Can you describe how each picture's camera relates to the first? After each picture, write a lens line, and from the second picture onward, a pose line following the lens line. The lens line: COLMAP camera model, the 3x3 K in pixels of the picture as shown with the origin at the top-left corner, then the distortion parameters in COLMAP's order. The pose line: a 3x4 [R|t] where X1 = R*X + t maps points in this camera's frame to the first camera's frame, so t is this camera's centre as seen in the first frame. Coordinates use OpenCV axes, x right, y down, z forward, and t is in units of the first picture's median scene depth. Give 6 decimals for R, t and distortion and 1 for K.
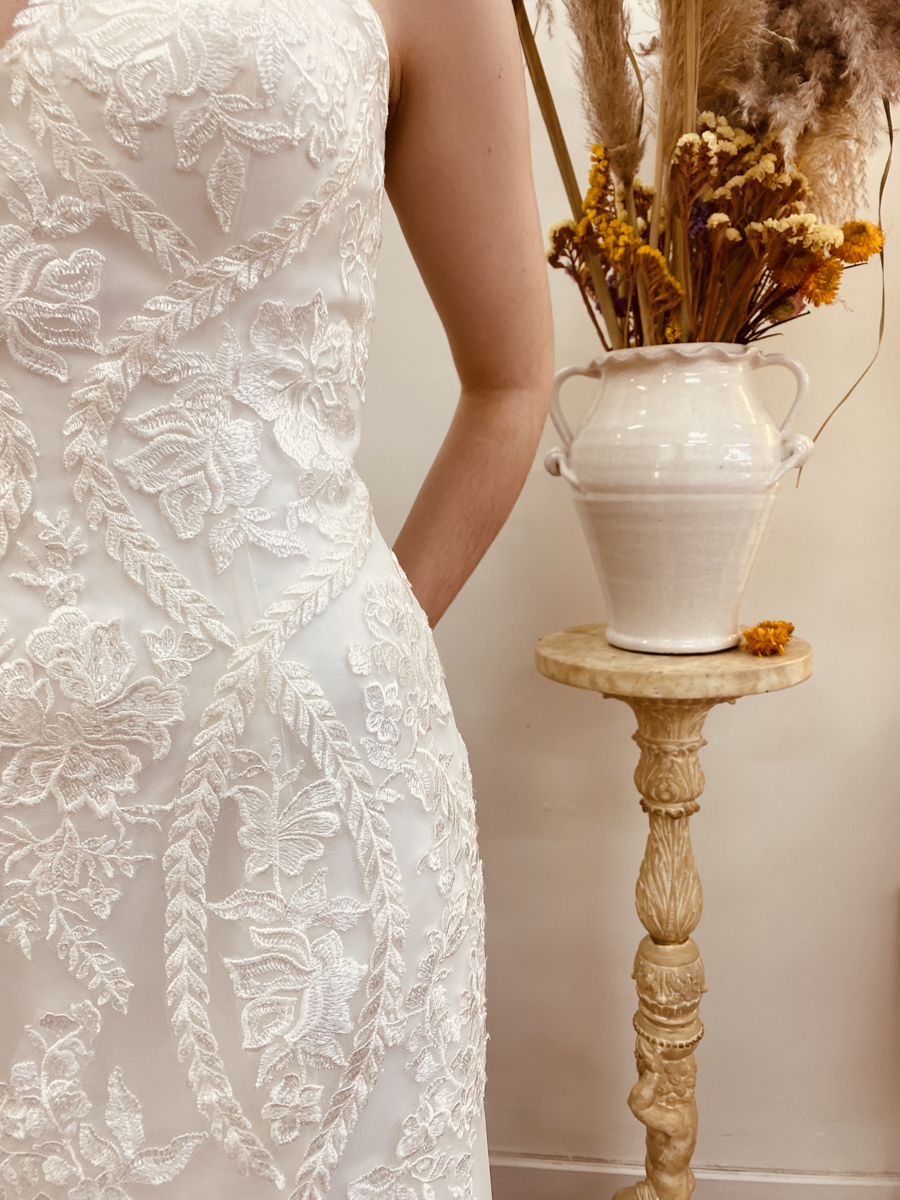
lens RADIAL K [[978.1, 0, 450.0], [0, 978.1, 600.0], [0, 0, 1]] dist [0.006751, -0.008194]
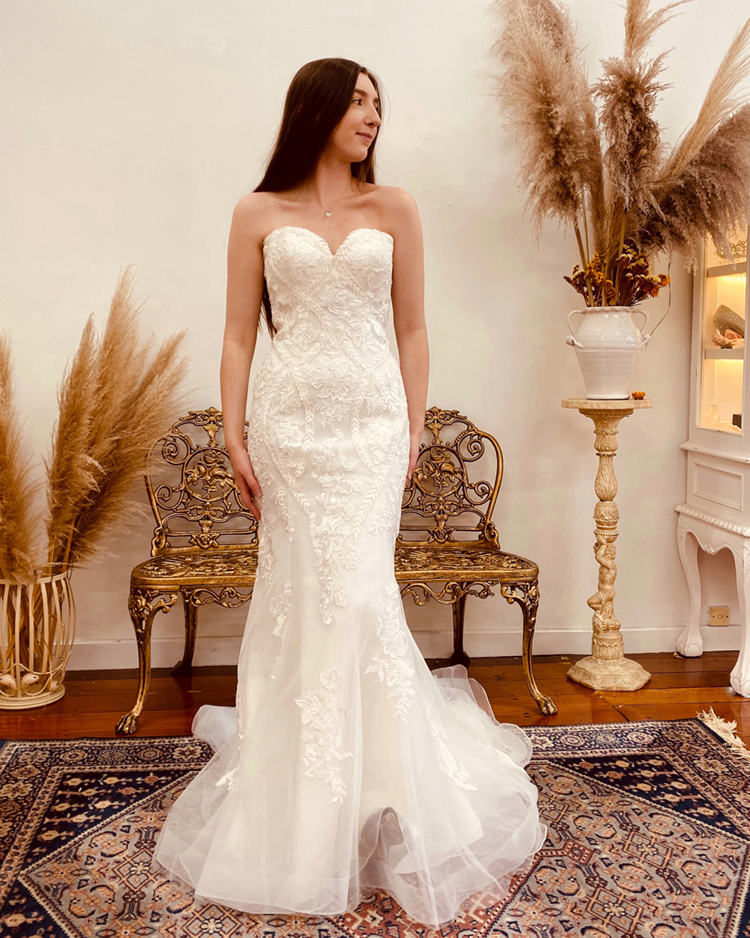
lens RADIAL K [[960.5, 0, 374.1], [0, 960.5, 385.0], [0, 0, 1]] dist [0.099918, -0.221506]
pose [[0.982771, 0.014104, 0.184286, -1.123672], [0.007229, 0.993388, -0.114582, 0.363673], [-0.184684, 0.113940, 0.976171, -1.957939]]
